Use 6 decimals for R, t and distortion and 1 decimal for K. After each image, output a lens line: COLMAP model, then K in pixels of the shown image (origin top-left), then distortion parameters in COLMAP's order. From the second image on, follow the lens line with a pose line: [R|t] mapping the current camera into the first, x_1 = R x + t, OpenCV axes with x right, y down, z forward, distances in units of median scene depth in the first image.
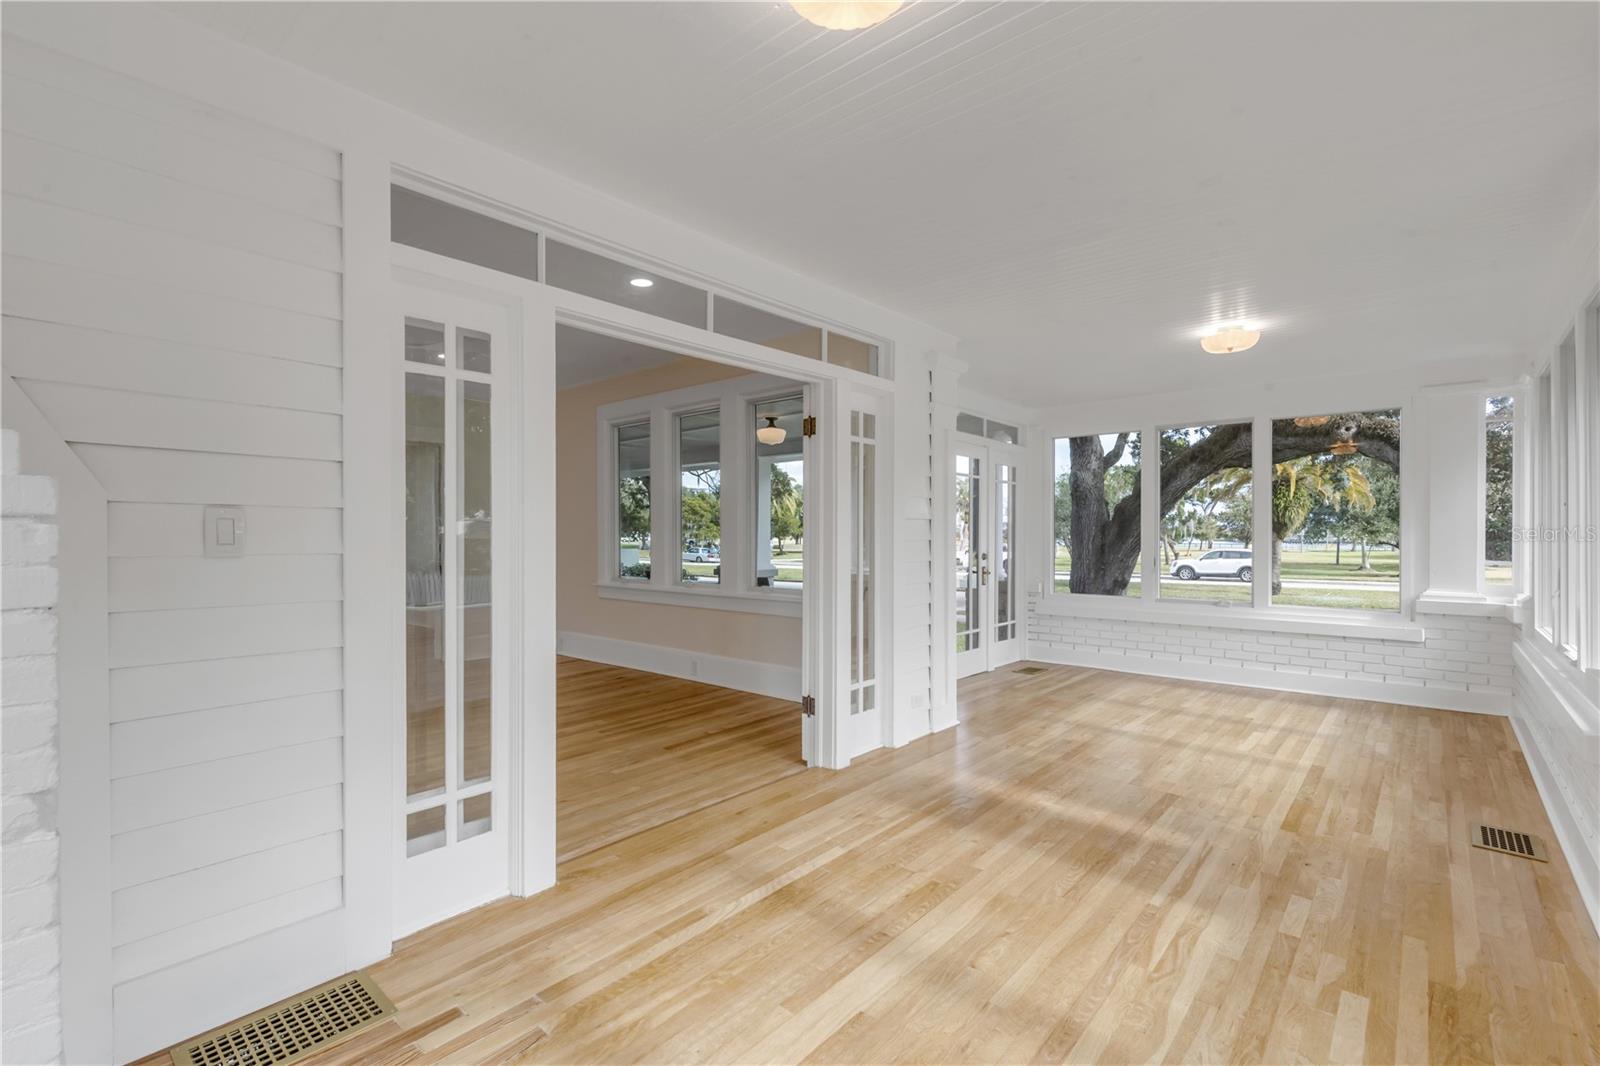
lens RADIAL K [[722.3, 0, 799.5], [0, 722.3, 535.3], [0, 0, 1]] dist [0.003633, -0.000363]
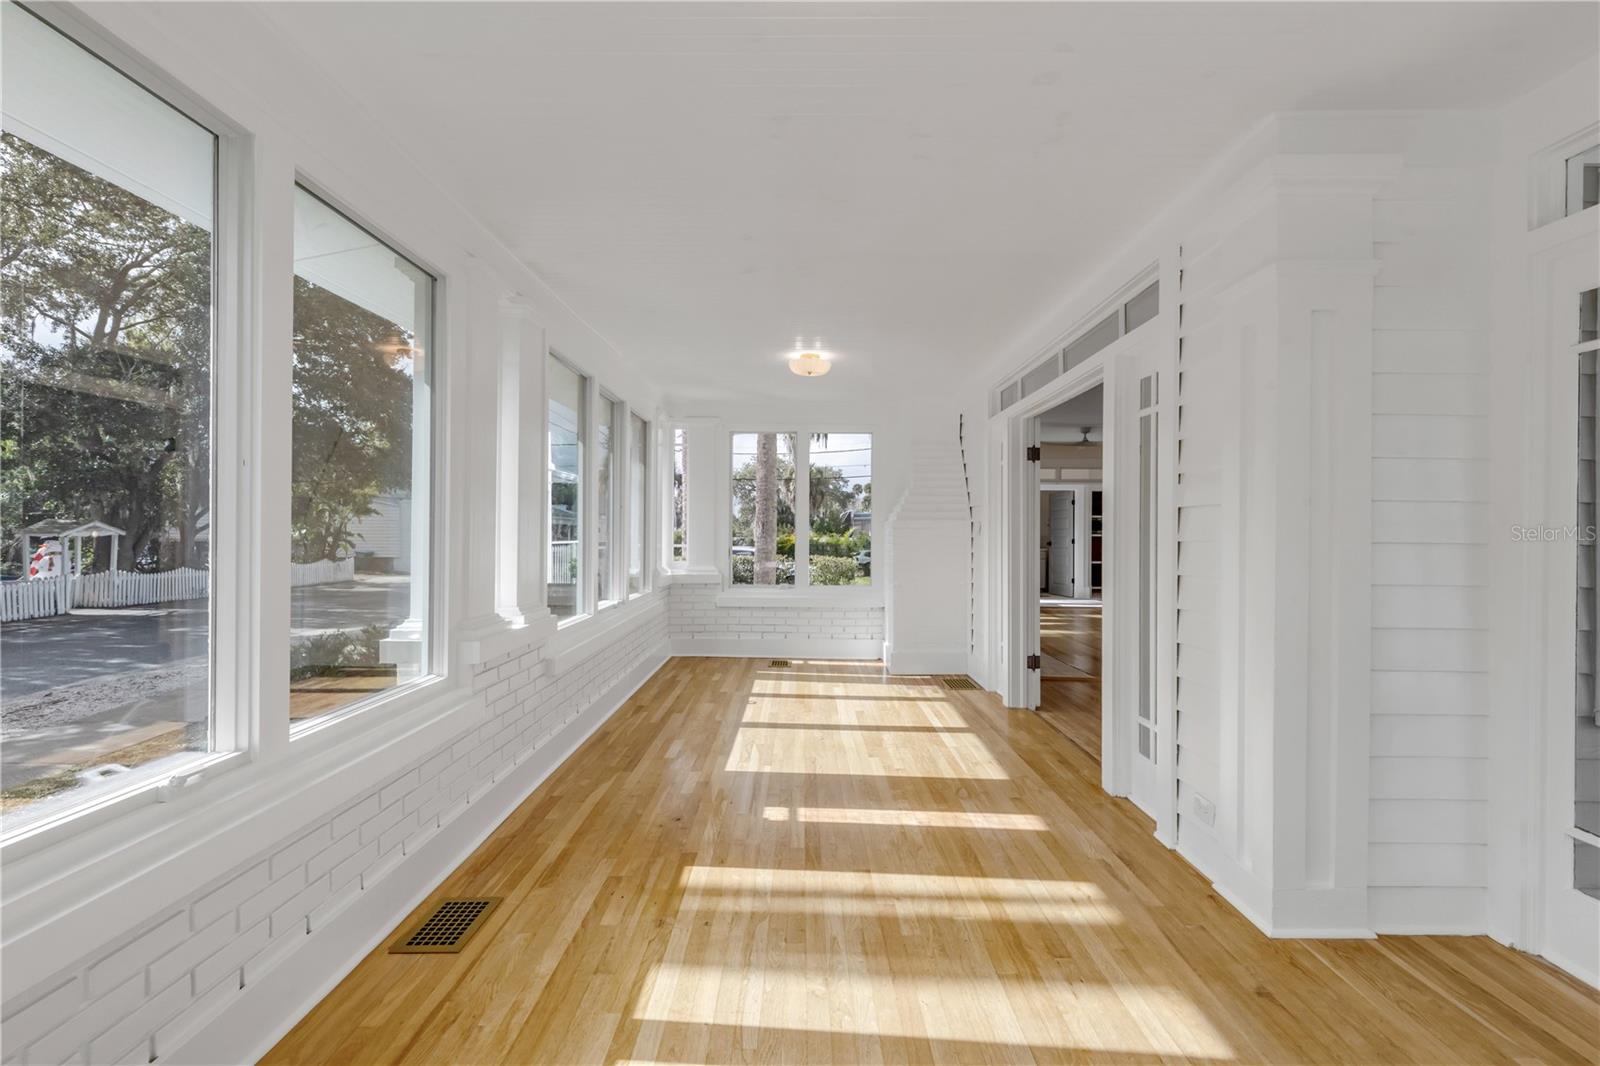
lens RADIAL K [[743.9, 0, 800.0], [0, 743.9, 533.0], [0, 0, 1]] dist [0.003322, 0.000259]
pose [[-0.758125, -0.003425, -0.652101, 0.964680], [-0.007522, 0.999966, 0.003493, -0.000016], [0.652066, 0.007553, -0.758124, 1.466524]]
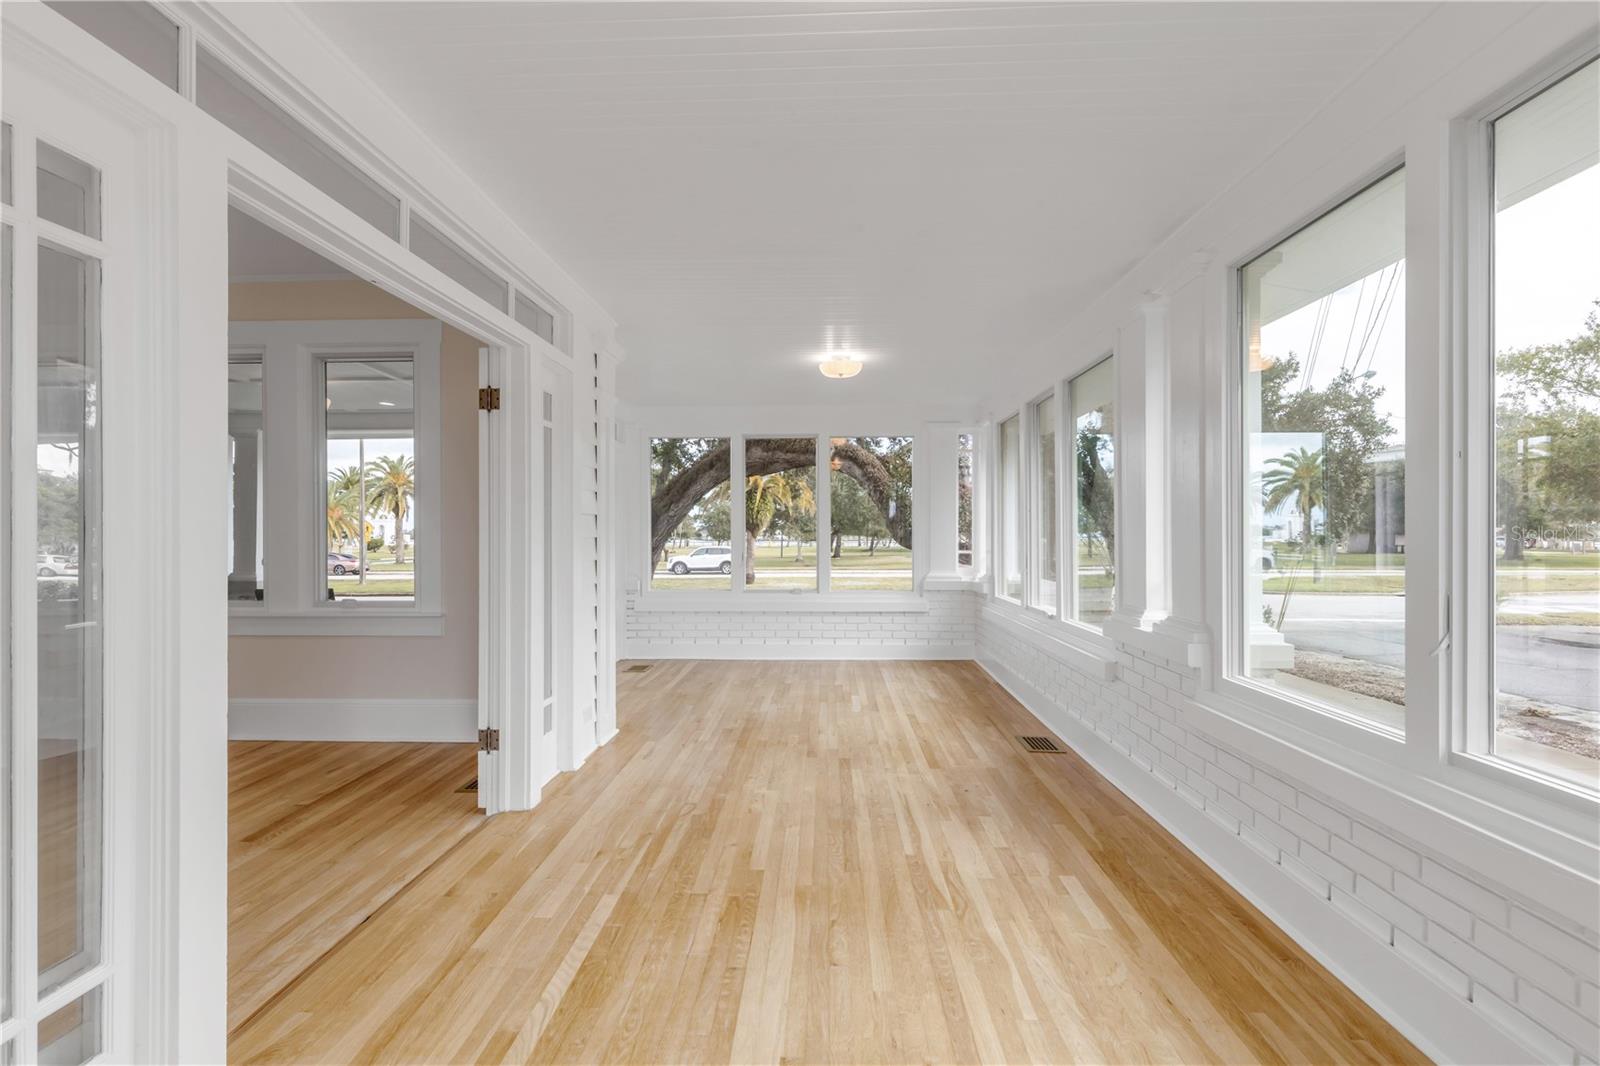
lens RADIAL K [[722.3, 0, 799.5], [0, 722.3, 535.3], [0, 0, 1]] dist [0.003633, -0.000363]
pose [[0.779315, -0.003170, 0.626625, -0.231407], [0.003130, 0.999994, 0.001166, 0.004140], [-0.626625, 0.001053, 0.779320, 0.144067]]
